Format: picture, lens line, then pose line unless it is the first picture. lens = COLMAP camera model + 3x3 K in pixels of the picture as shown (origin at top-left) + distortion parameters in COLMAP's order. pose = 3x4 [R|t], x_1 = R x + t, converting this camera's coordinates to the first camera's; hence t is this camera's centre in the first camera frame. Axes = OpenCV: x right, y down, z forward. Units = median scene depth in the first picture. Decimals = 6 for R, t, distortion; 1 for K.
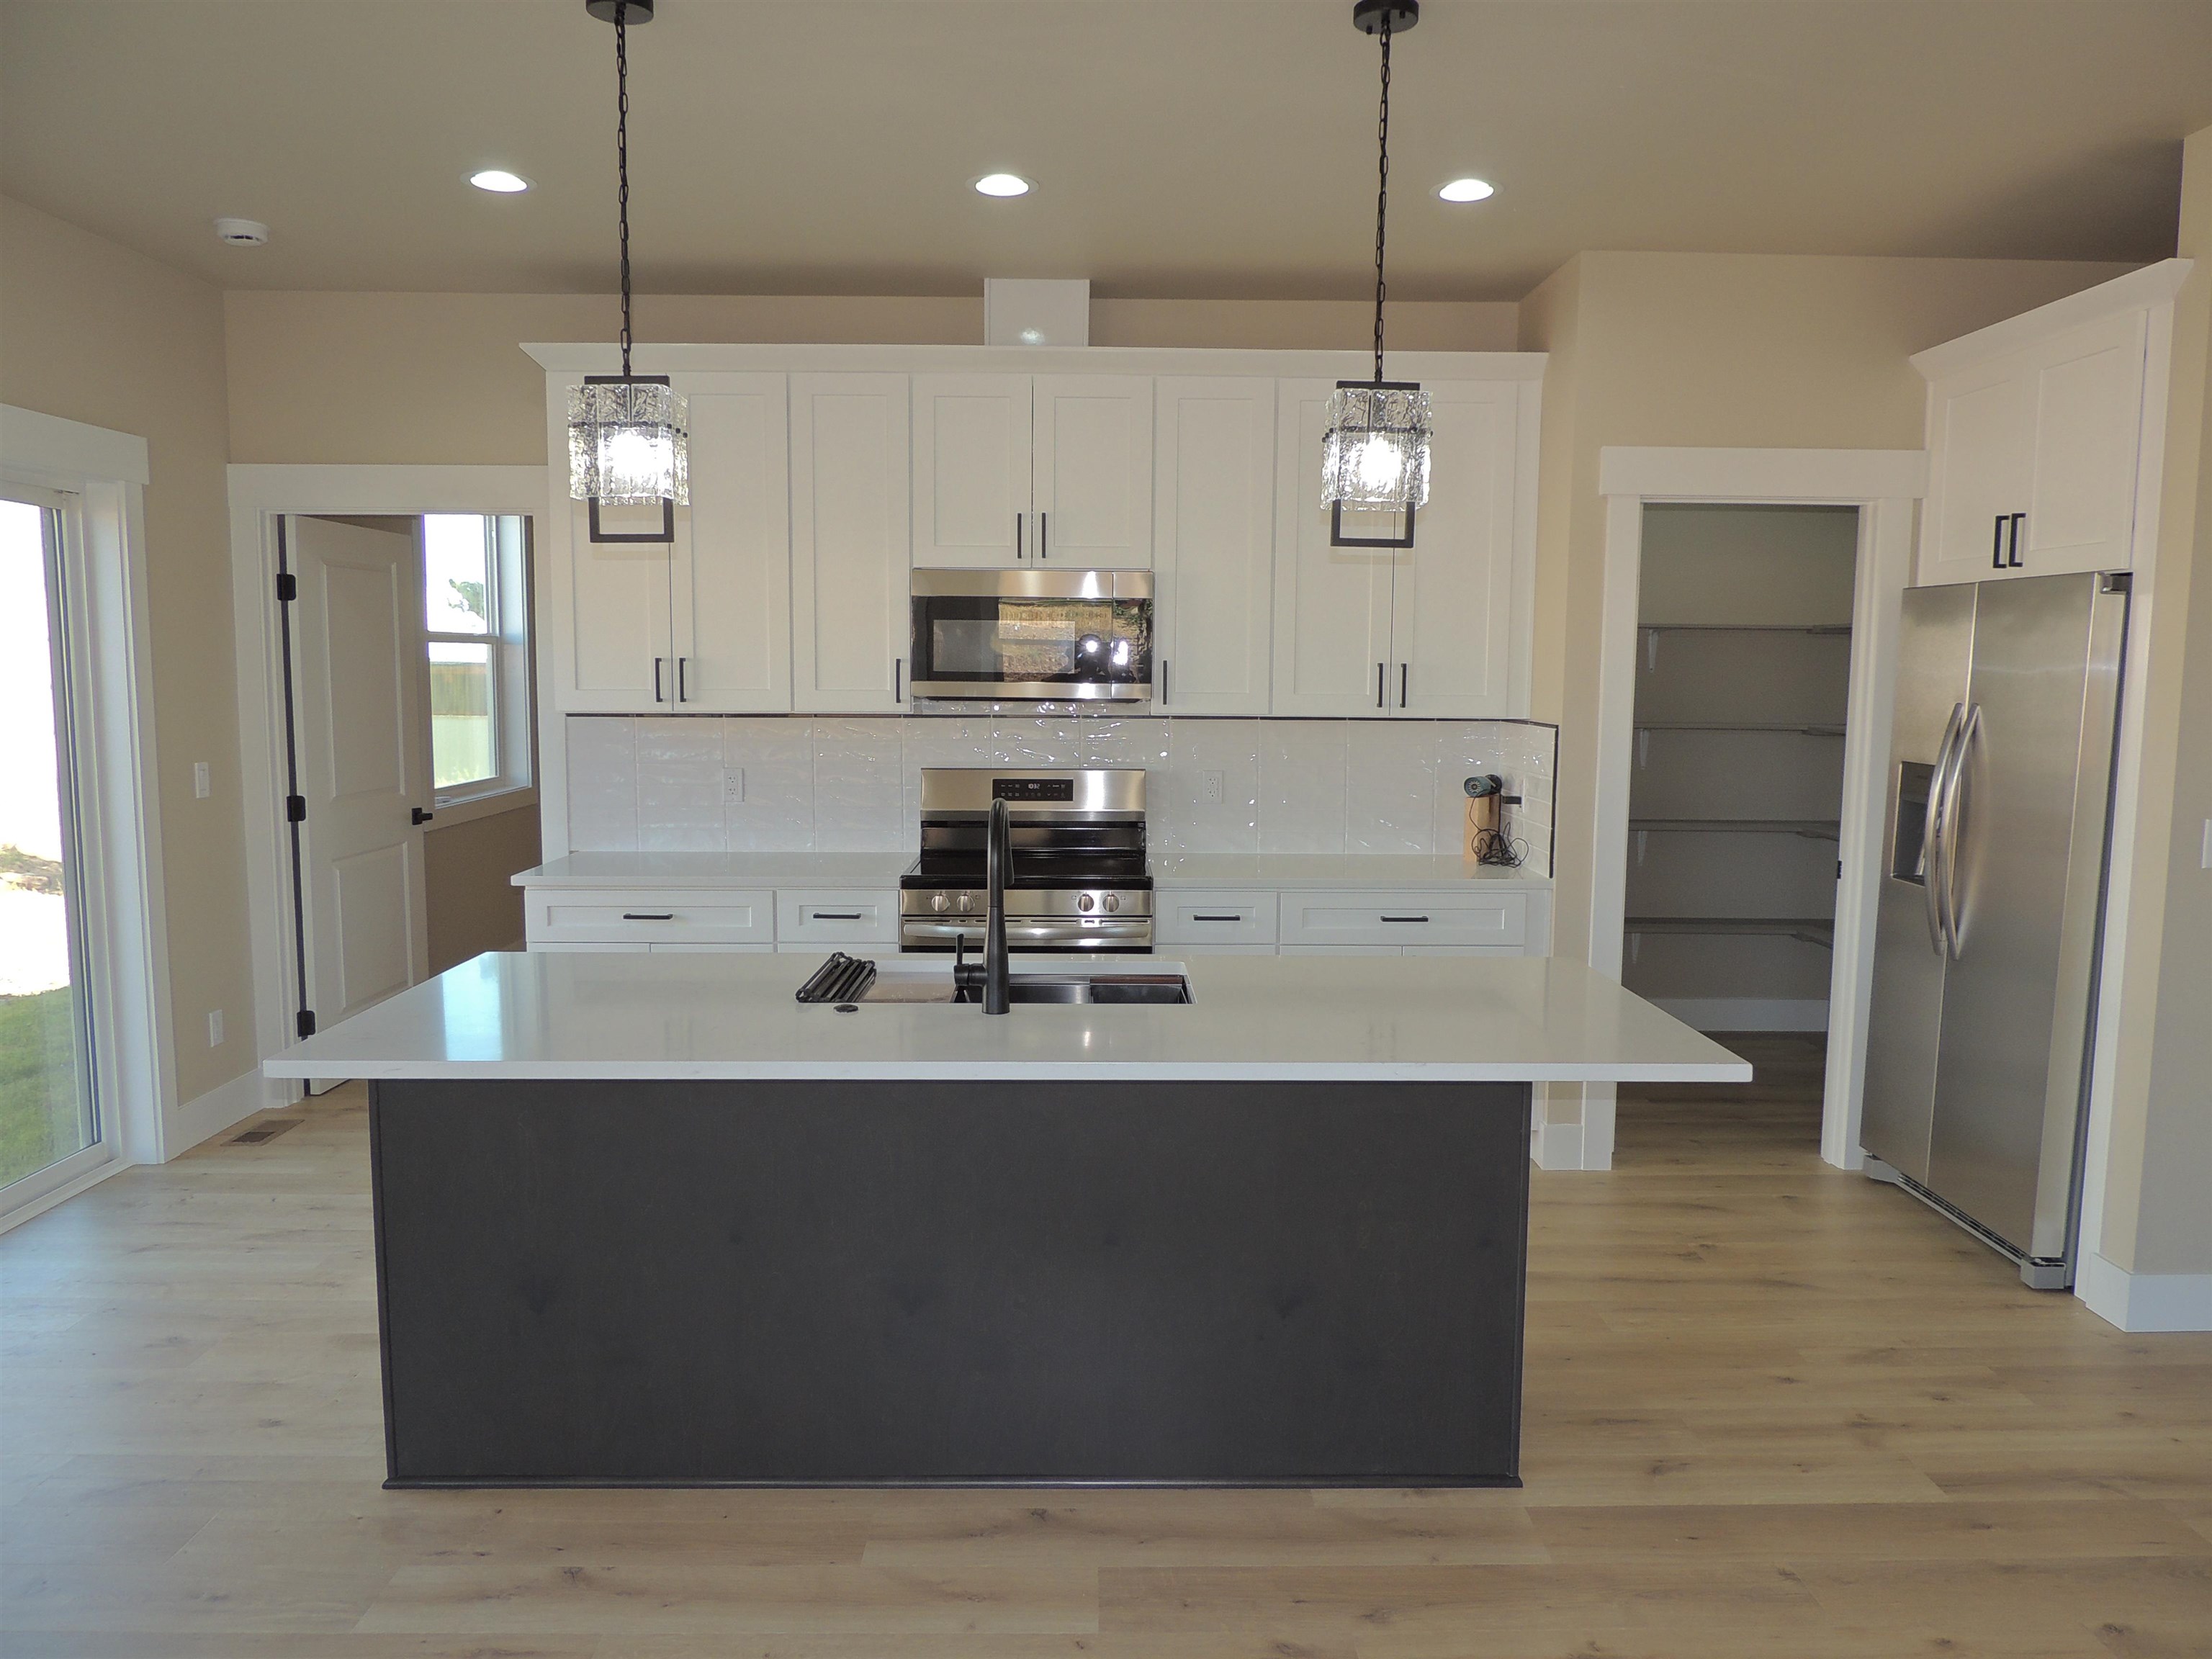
lens RADIAL K [[1597.5, 0, 1106.0], [0, 1597.5, 829.5], [0, 0, 1]] dist [-0.020124, -0.001712]
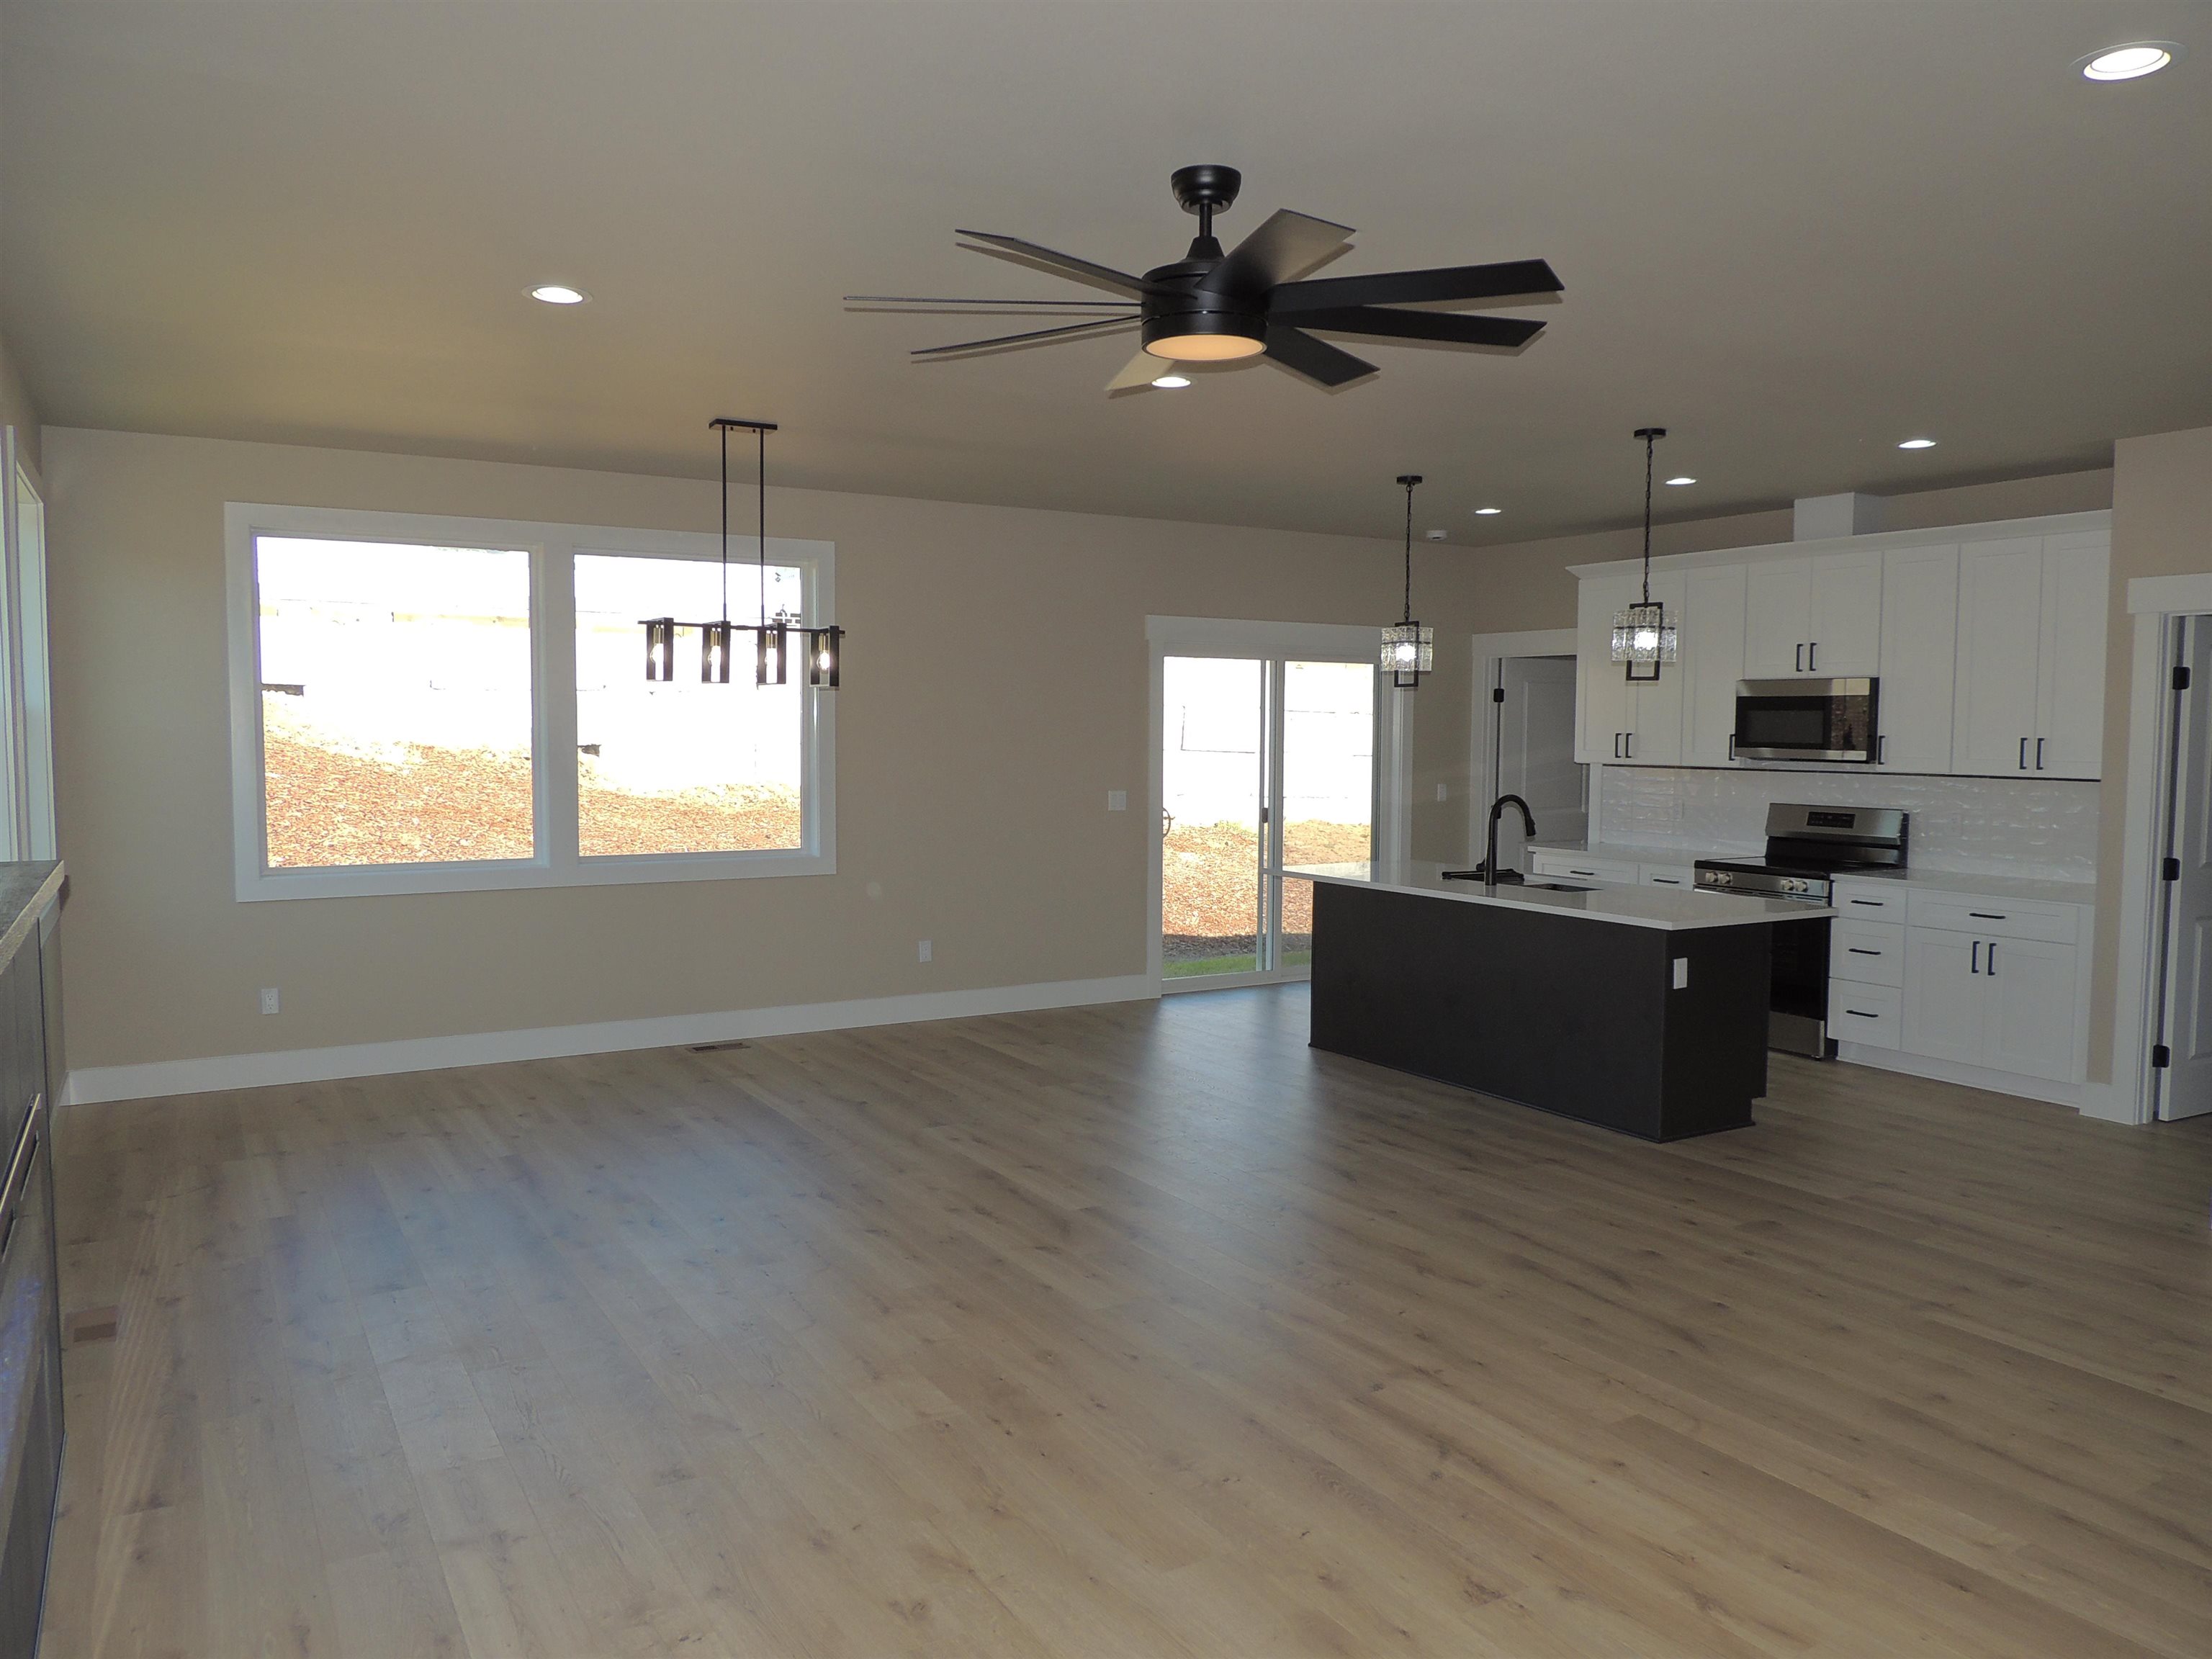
lens RADIAL K [[1597.5, 0, 1106.0], [0, 1597.5, 829.5], [0, 0, 1]] dist [-0.020124, -0.001712]
pose [[0.500448, 0.053995, -0.864081, 0.985924], [-0.094797, 0.995470, 0.007302, 0.042277], [0.860561, 0.078258, 0.503299, -0.391329]]
